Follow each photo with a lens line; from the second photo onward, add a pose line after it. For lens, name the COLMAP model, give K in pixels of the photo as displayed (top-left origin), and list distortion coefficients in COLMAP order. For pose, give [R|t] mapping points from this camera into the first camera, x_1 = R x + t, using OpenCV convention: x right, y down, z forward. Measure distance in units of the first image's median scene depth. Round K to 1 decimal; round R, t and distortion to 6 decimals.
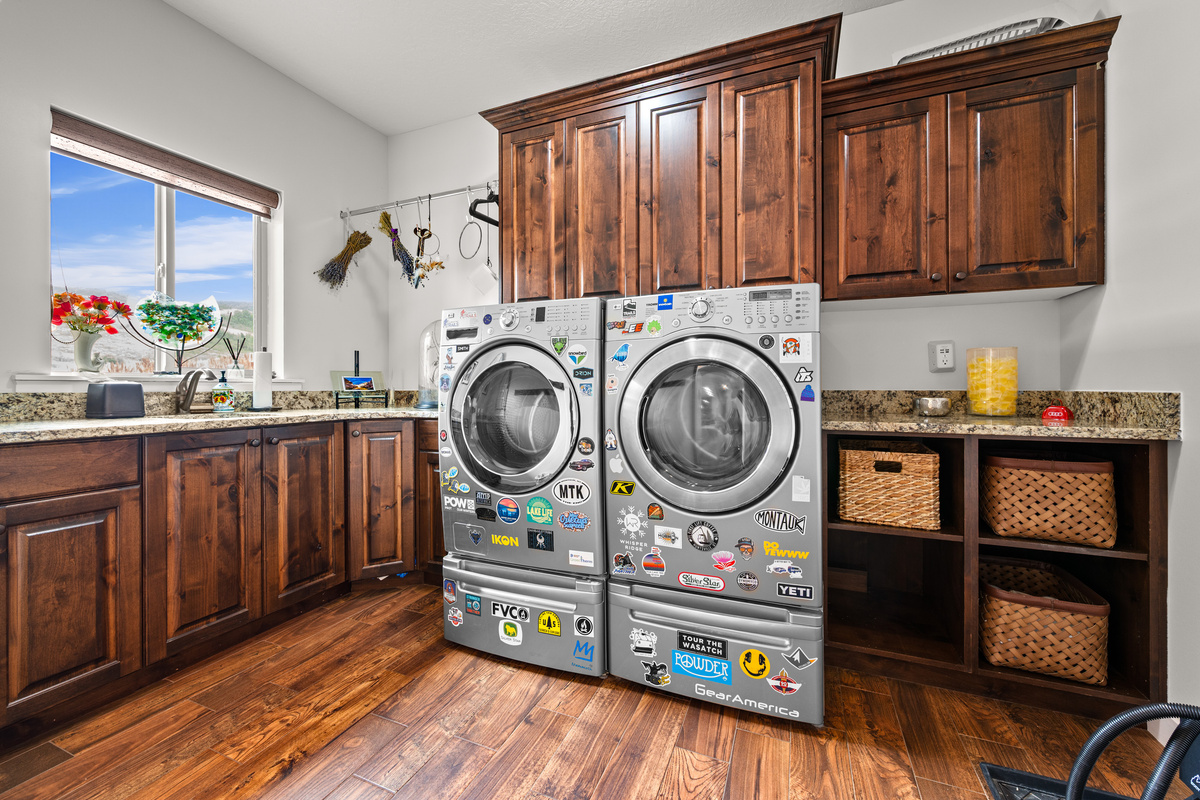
lens RADIAL K [[481.3, 0, 598.2], [0, 481.3, 390.2], [0, 0, 1]] dist [-0.000555, 0.000579]
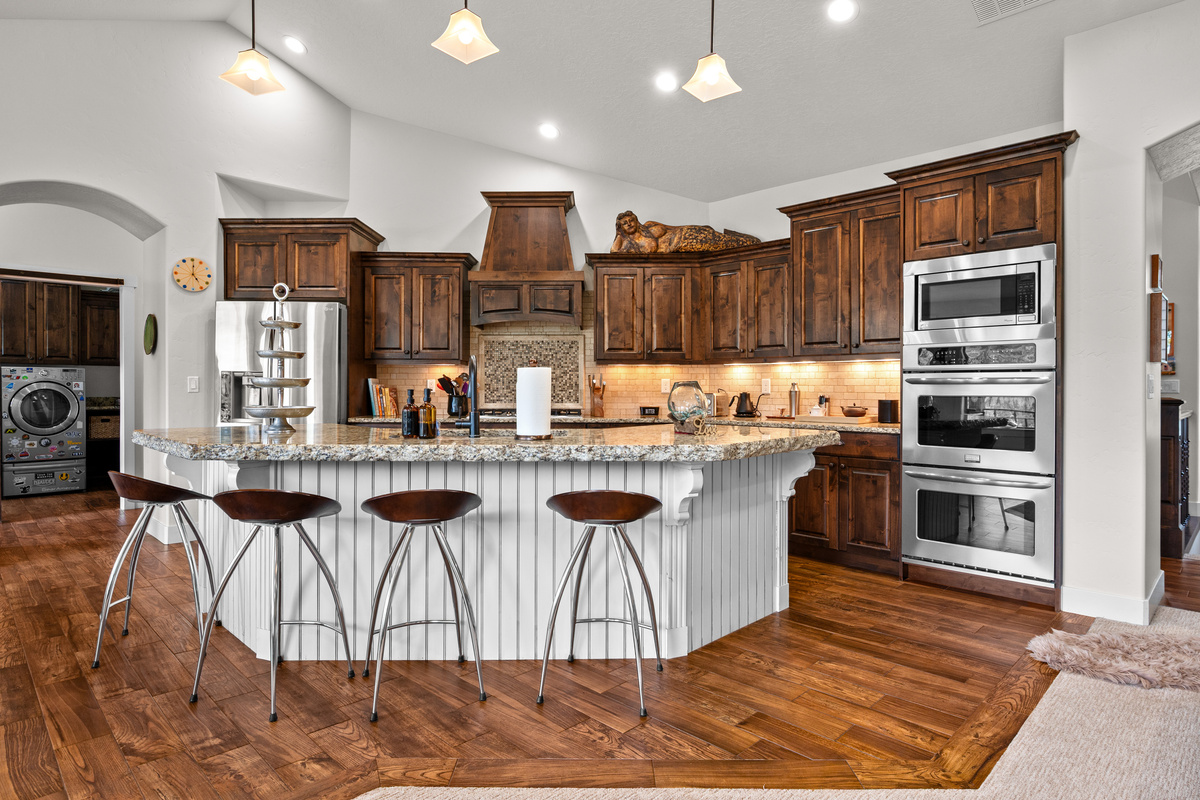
lens RADIAL K [[673.3, 0, 599.2], [0, 673.3, 389.9], [0, 0, 1]] dist [0.001260, -0.000049]
pose [[0.390138, 0.000781, 0.920756, -2.422453], [-0.001612, 0.999999, -0.000165, -0.057677], [-0.920755, -0.001420, 0.390138, -4.074344]]
